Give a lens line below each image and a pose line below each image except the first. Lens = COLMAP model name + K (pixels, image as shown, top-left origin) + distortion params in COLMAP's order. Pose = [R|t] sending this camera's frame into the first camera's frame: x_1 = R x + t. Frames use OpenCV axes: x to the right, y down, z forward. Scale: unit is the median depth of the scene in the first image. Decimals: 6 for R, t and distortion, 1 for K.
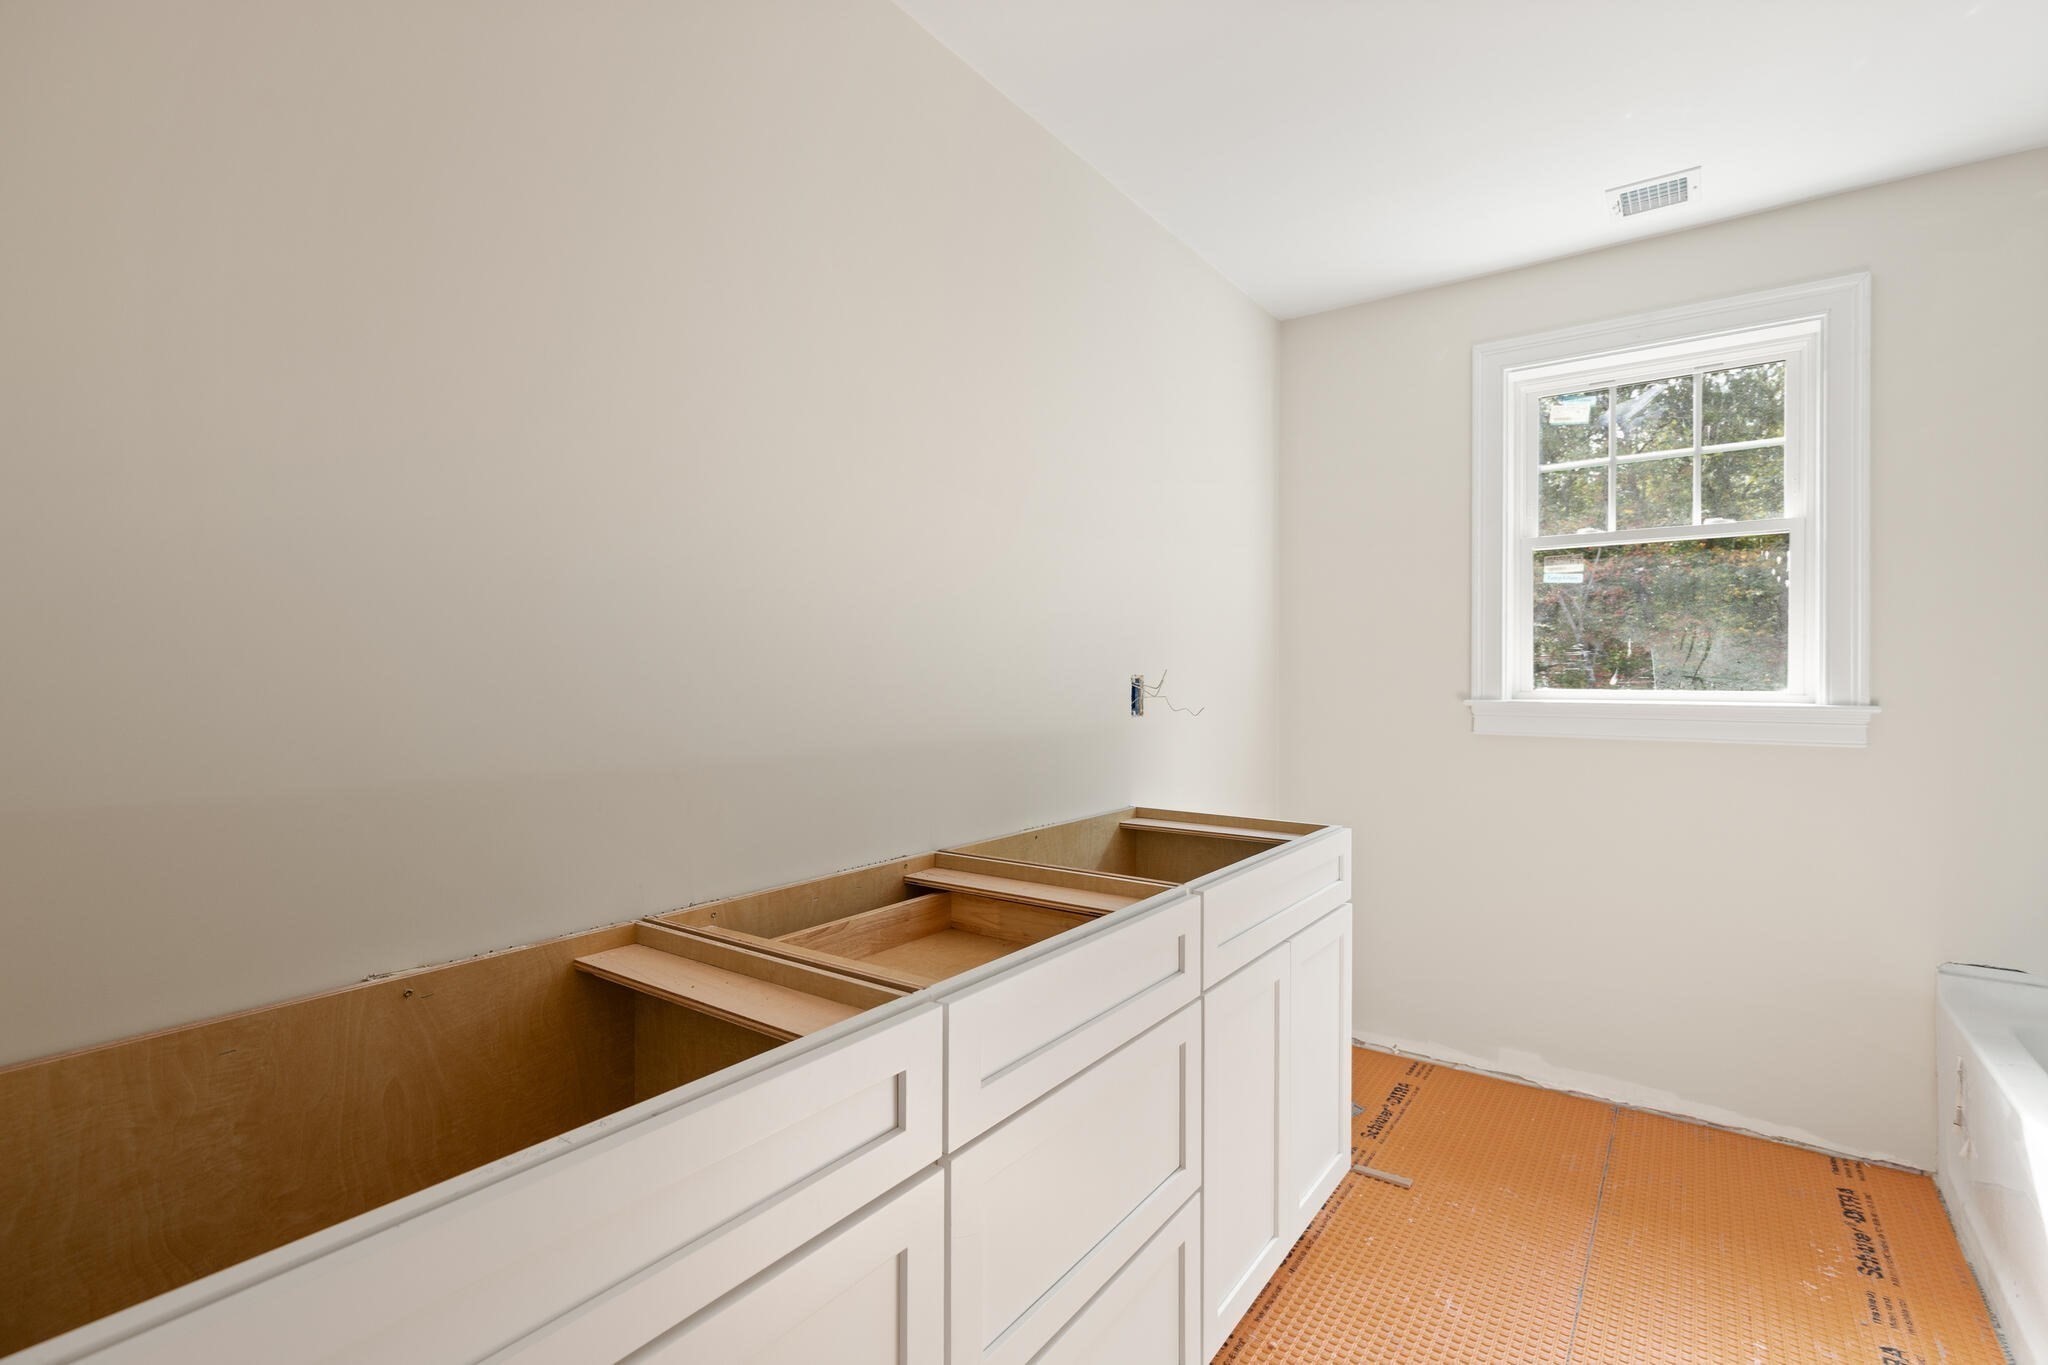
lens RADIAL K [[942.5, 0, 1033.5], [0, 942.5, 680.8], [0, 0, 1]] dist [-0.000545, -0.000147]
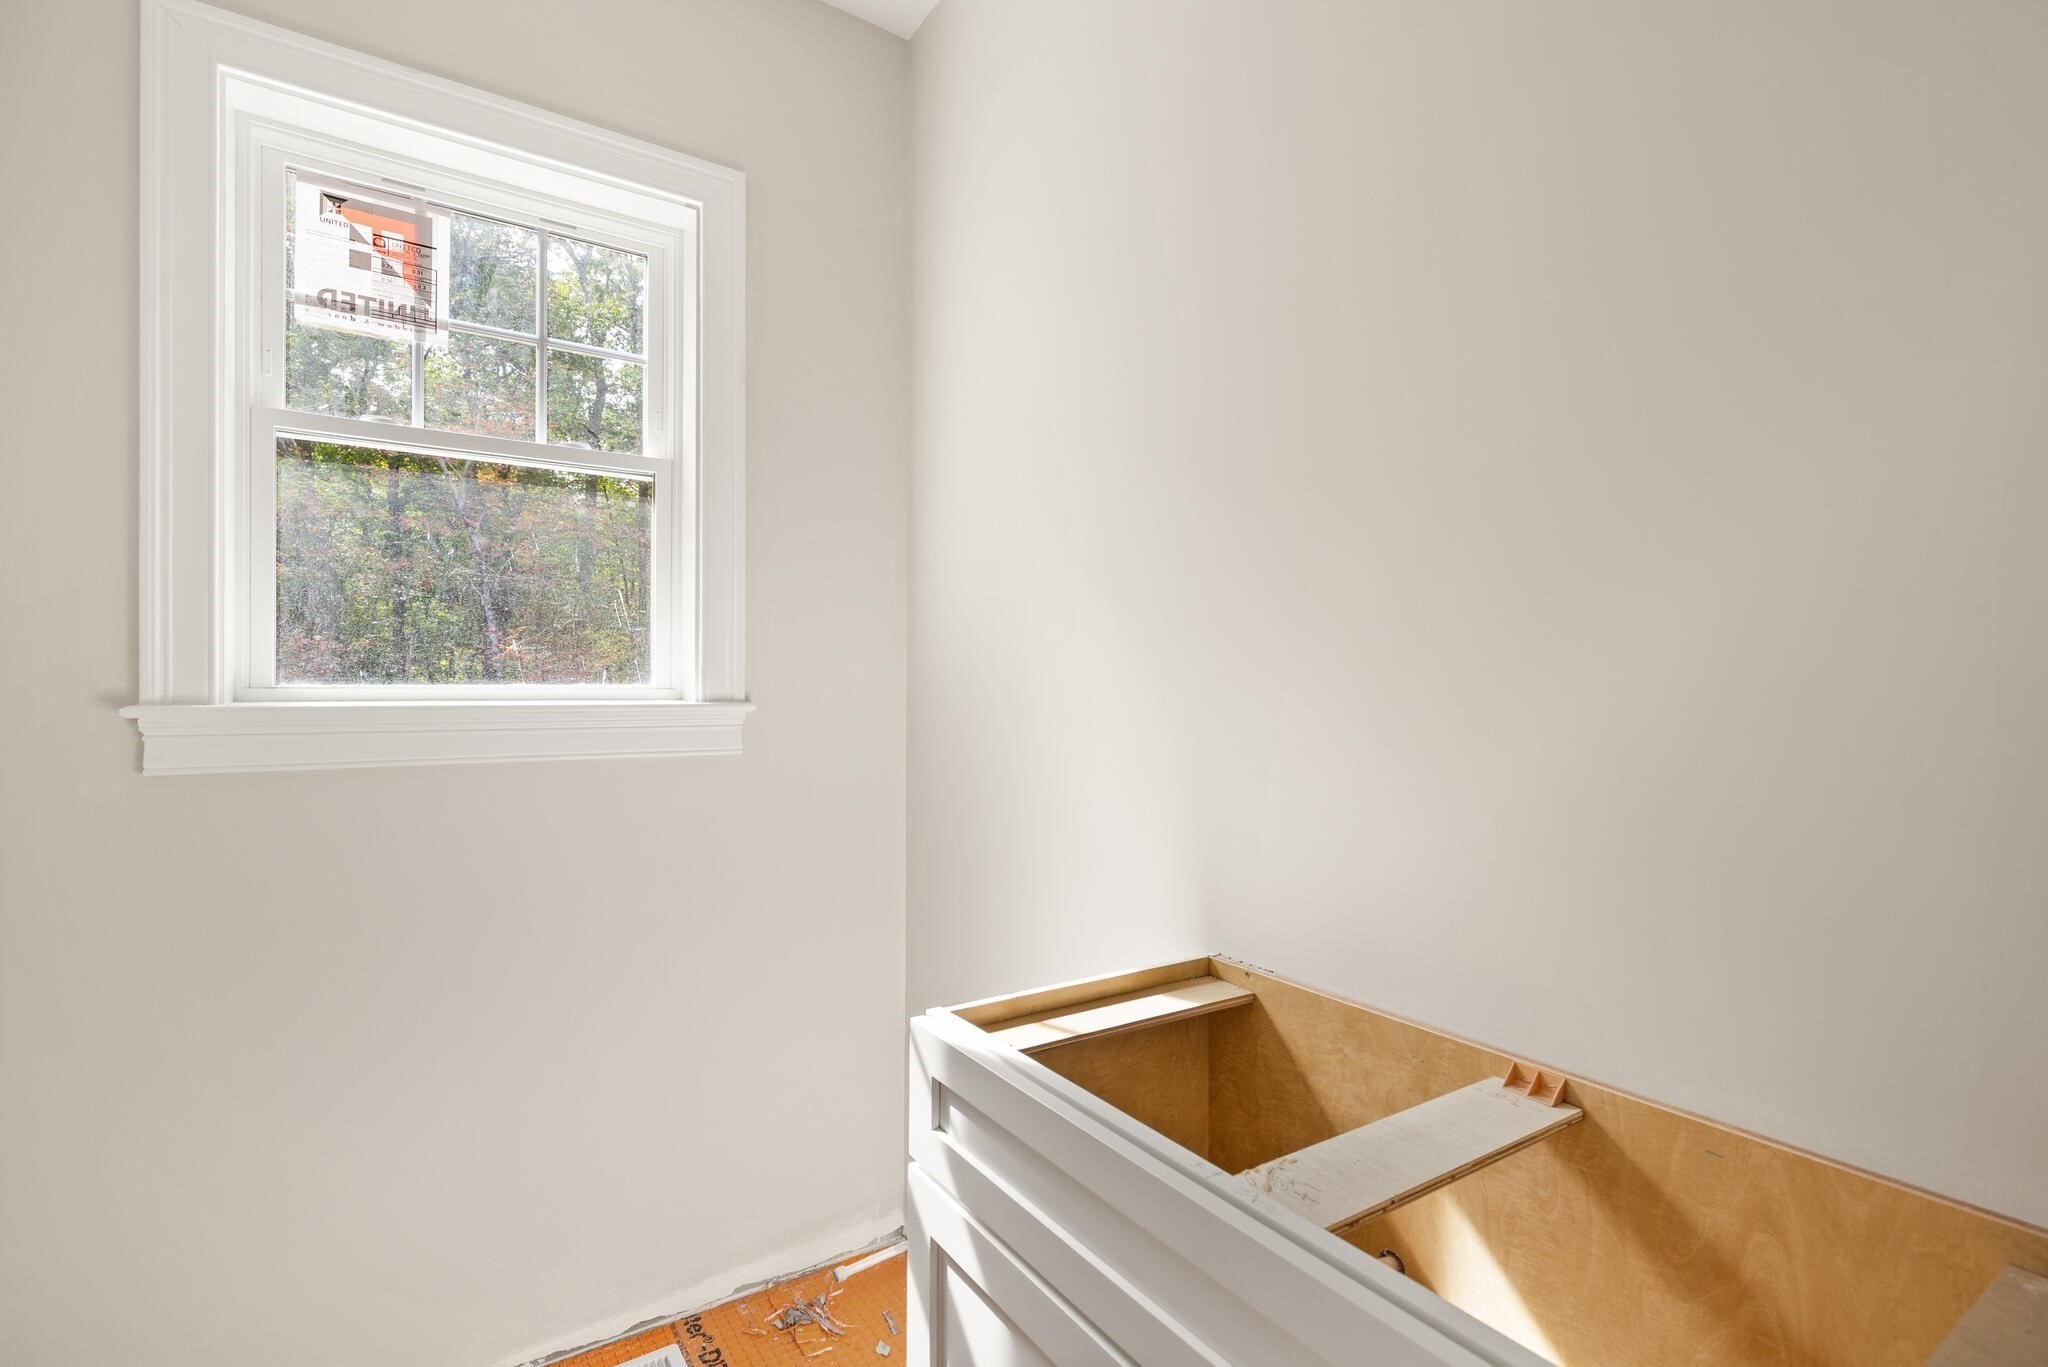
lens RADIAL K [[932.3, 0, 1024.0], [0, 932.3, 683.5], [0, 0, 1]] dist [-0.020228, -0.000201]
pose [[0.359741, -0.001794, 0.933051, 0.212837], [-0.002074, 0.999994, 0.002722, 0.007146], [-0.933050, -0.002914, 0.359735, 0.455293]]
